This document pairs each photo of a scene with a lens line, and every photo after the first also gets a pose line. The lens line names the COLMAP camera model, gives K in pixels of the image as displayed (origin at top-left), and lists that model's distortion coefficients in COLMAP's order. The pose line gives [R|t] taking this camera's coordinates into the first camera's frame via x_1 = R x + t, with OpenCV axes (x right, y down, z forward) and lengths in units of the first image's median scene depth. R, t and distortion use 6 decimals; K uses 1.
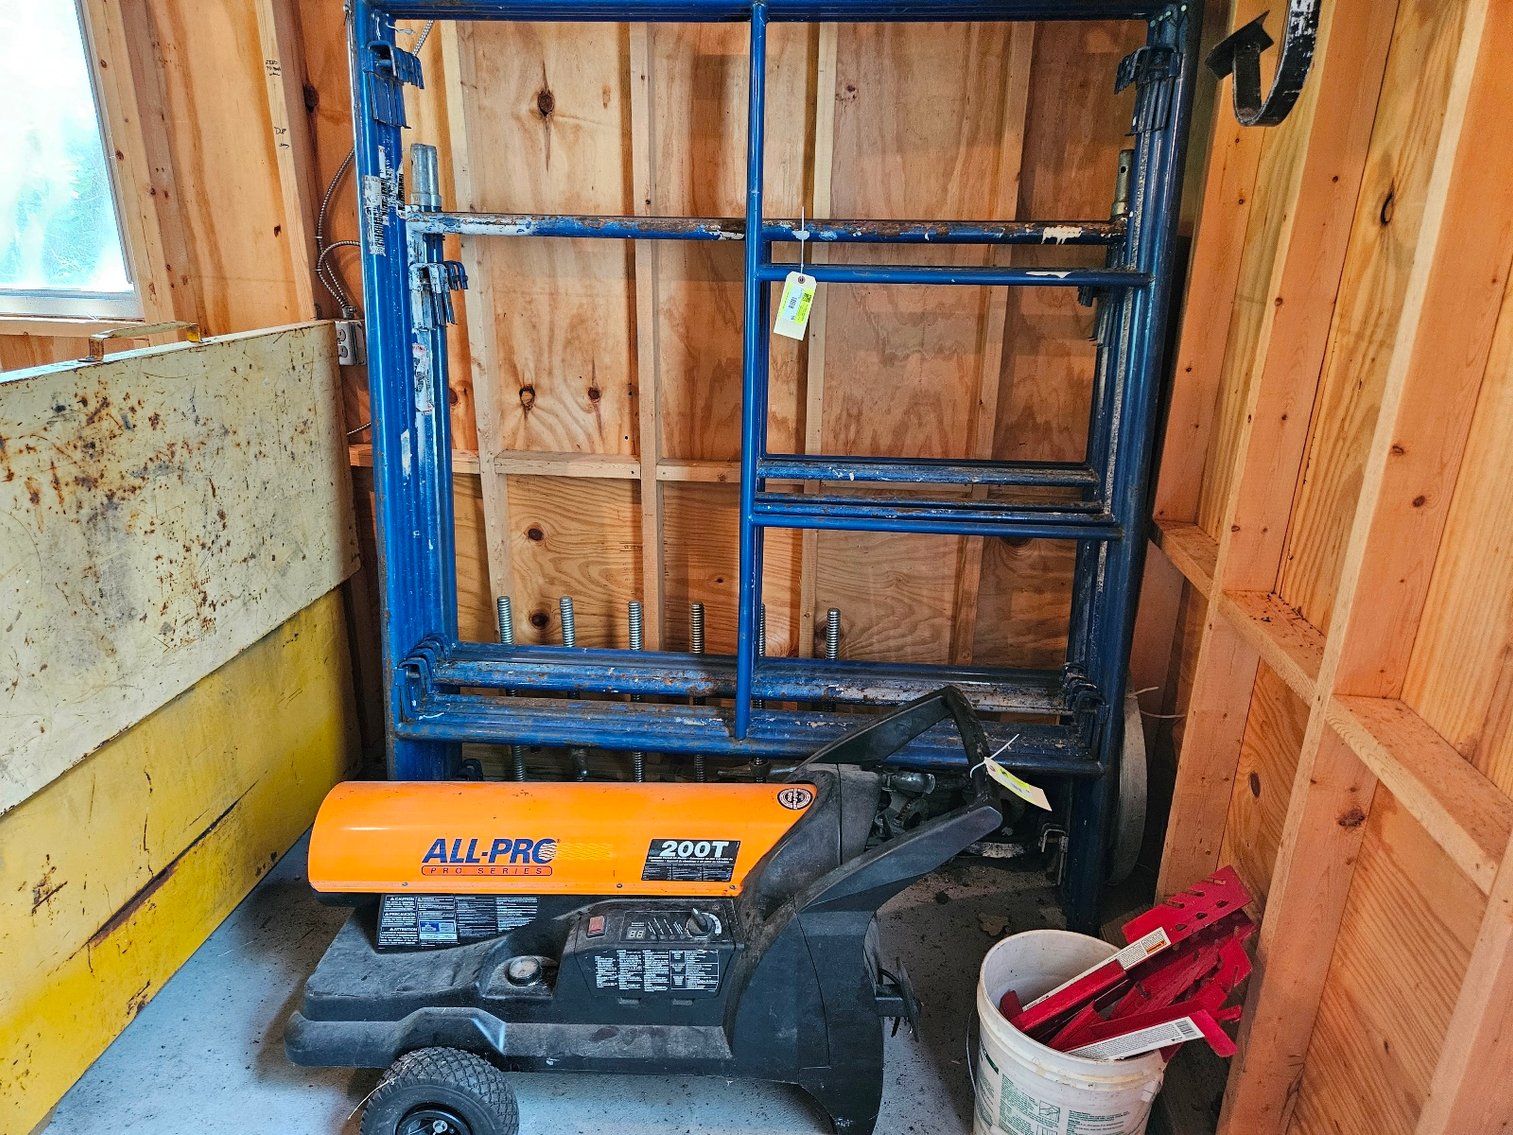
lens RADIAL K [[986.9, 0, 756.5], [0, 986.9, 567.5], [0, 0, 1]] dist [0.000030, -0.001442]
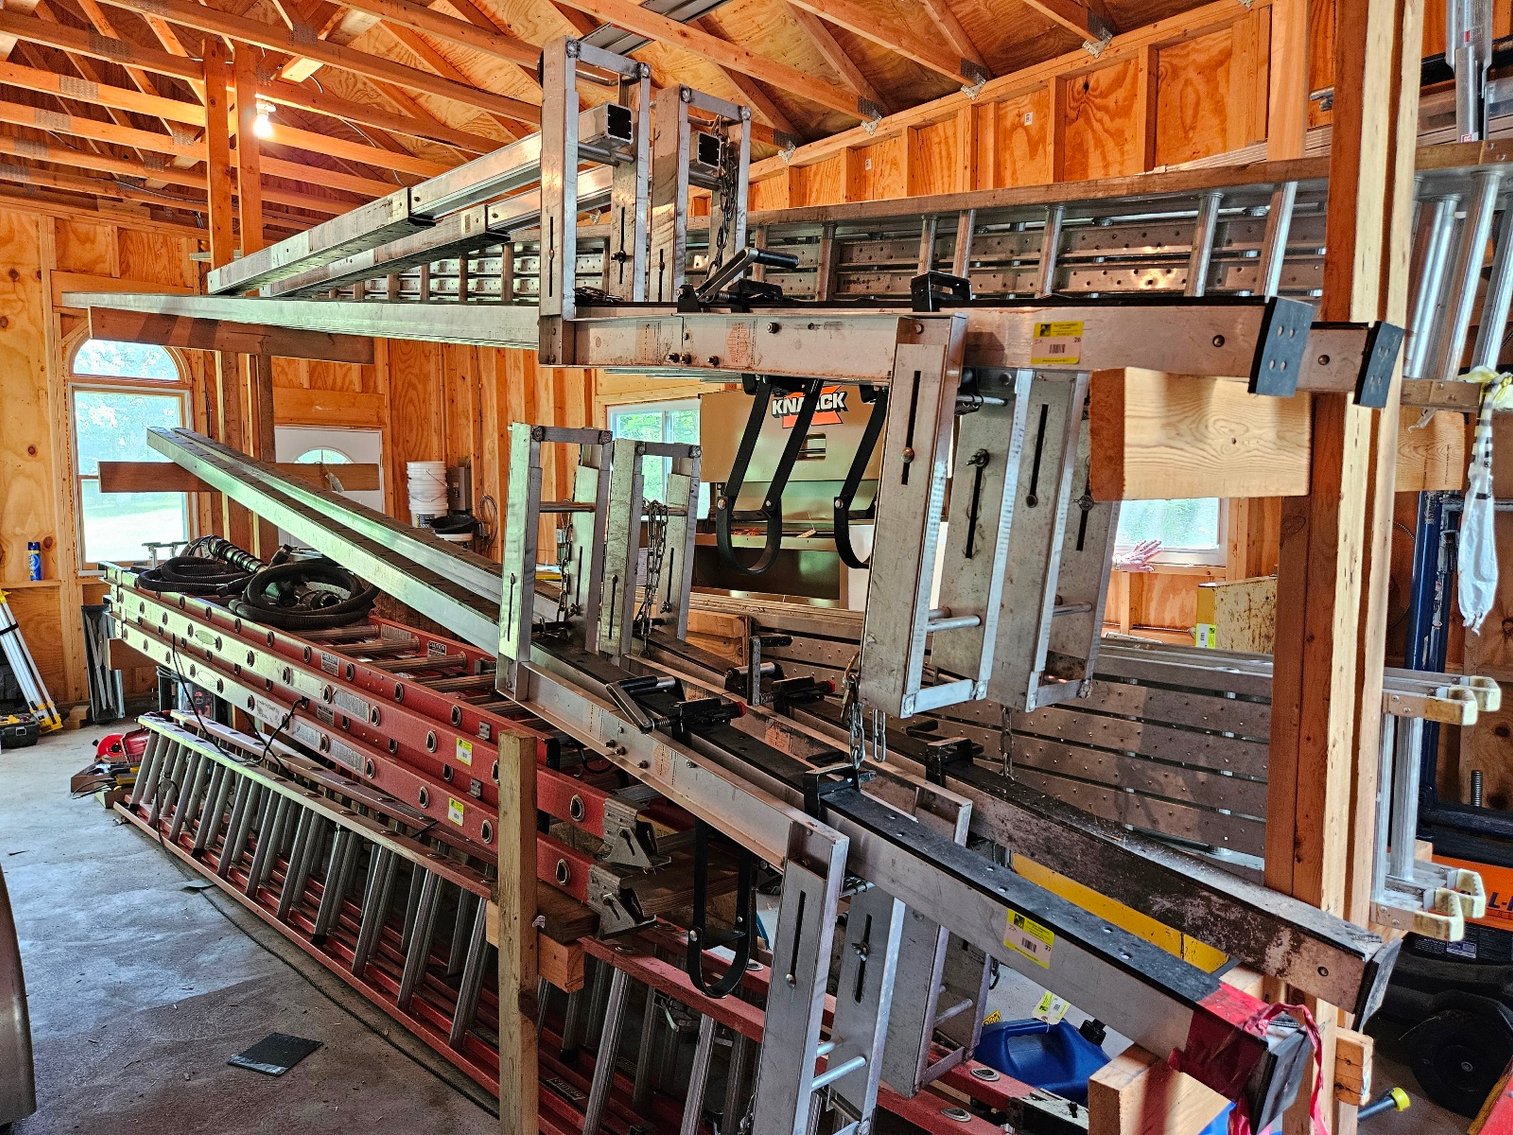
lens RADIAL K [[986.9, 0, 756.5], [0, 986.9, 567.5], [0, 0, 1]] dist [0.000030, -0.001442]
pose [[0.737679, 0.021300, -0.674816, -0.083005], [-0.211372, 0.956542, -0.200869, 0.249039], [0.641212, 0.290814, 0.710123, -0.673907]]
